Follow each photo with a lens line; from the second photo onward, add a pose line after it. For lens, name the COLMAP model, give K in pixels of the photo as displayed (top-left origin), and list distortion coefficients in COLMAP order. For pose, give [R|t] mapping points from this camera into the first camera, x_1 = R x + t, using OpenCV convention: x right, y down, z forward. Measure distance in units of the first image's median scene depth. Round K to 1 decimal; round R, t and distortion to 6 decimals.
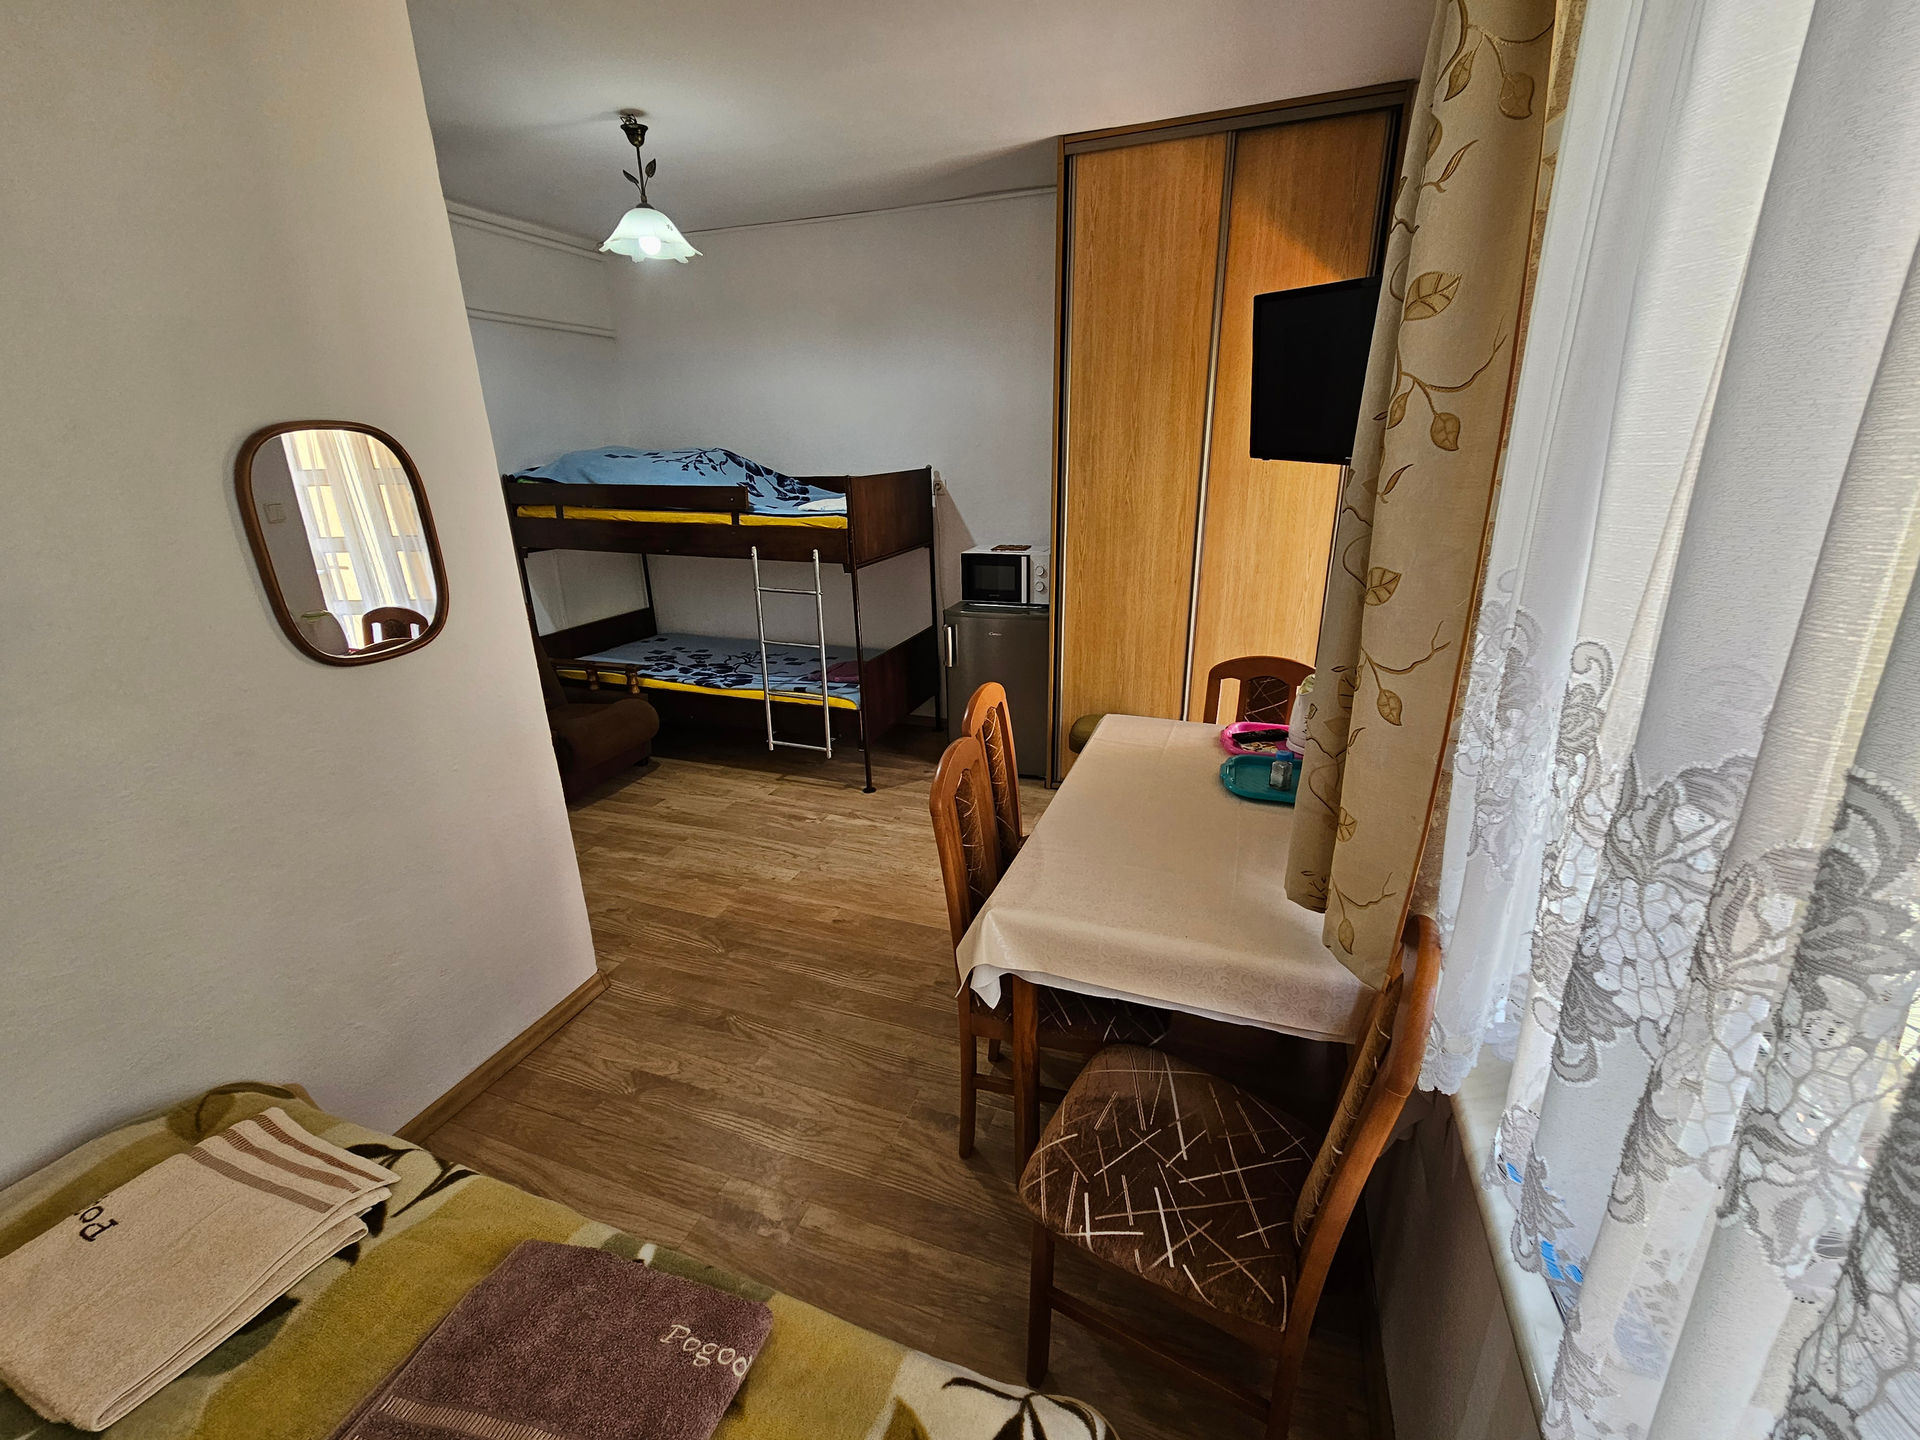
lens RADIAL K [[789.3, 0, 961.7], [0, 789.3, 712.2], [0, 0, 1]] dist [0.002822, 0.000141]
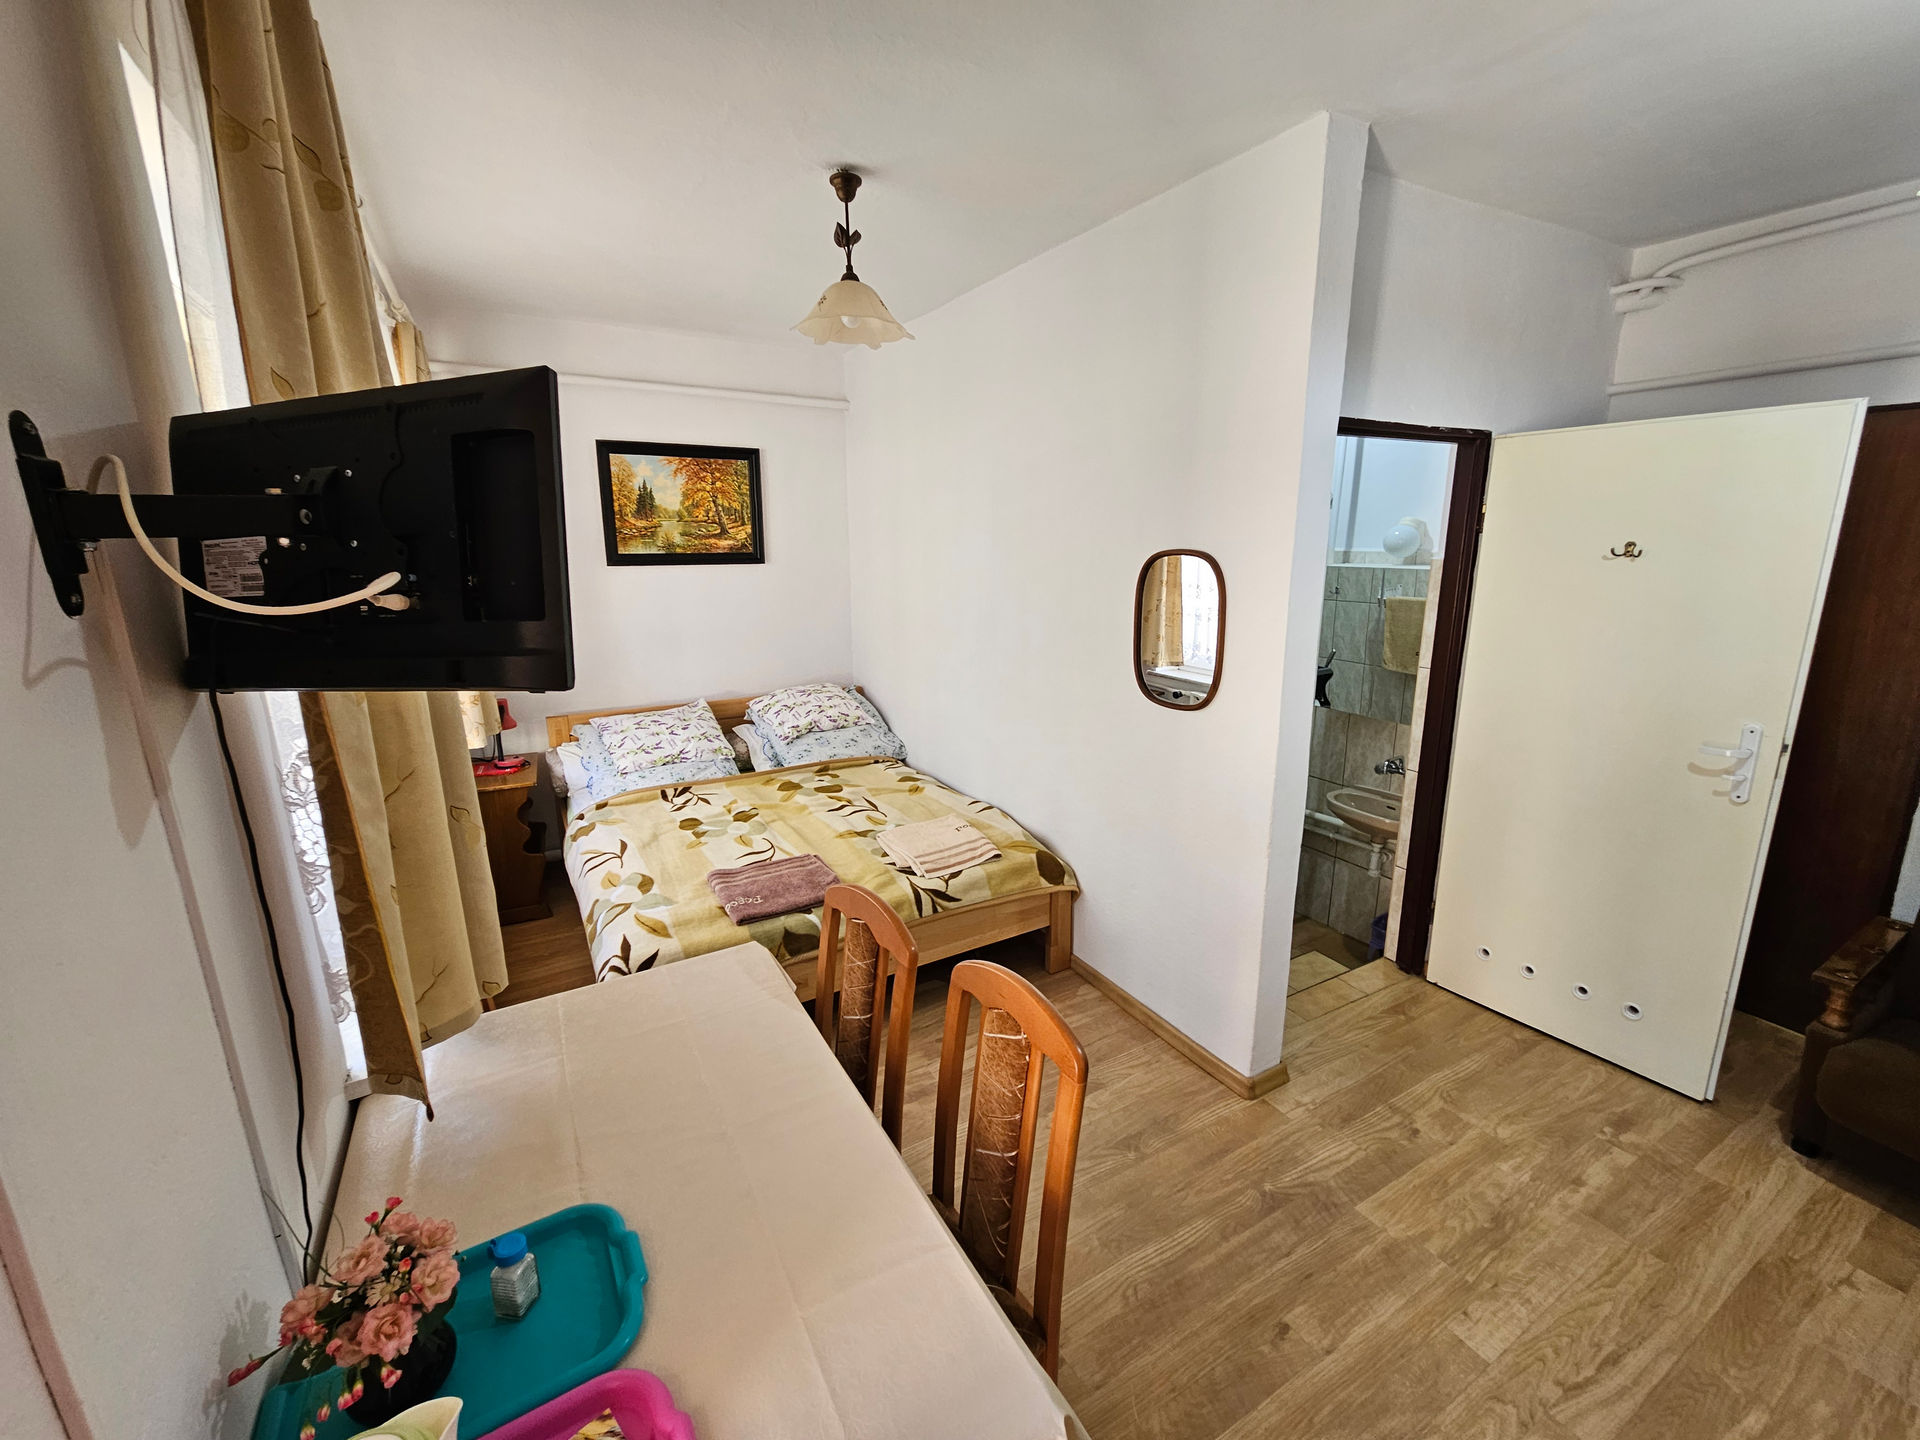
lens RADIAL K [[789.3, 0, 960.5], [0, 789.3, 724.0], [0, 0, 1]] dist [0.002822, 0.000141]
pose [[-0.634555, 0.195524, -0.747737, 0.334722], [-0.231898, 0.874728, 0.425528, -0.317600], [0.737267, 0.443420, -0.509722, 0.824222]]
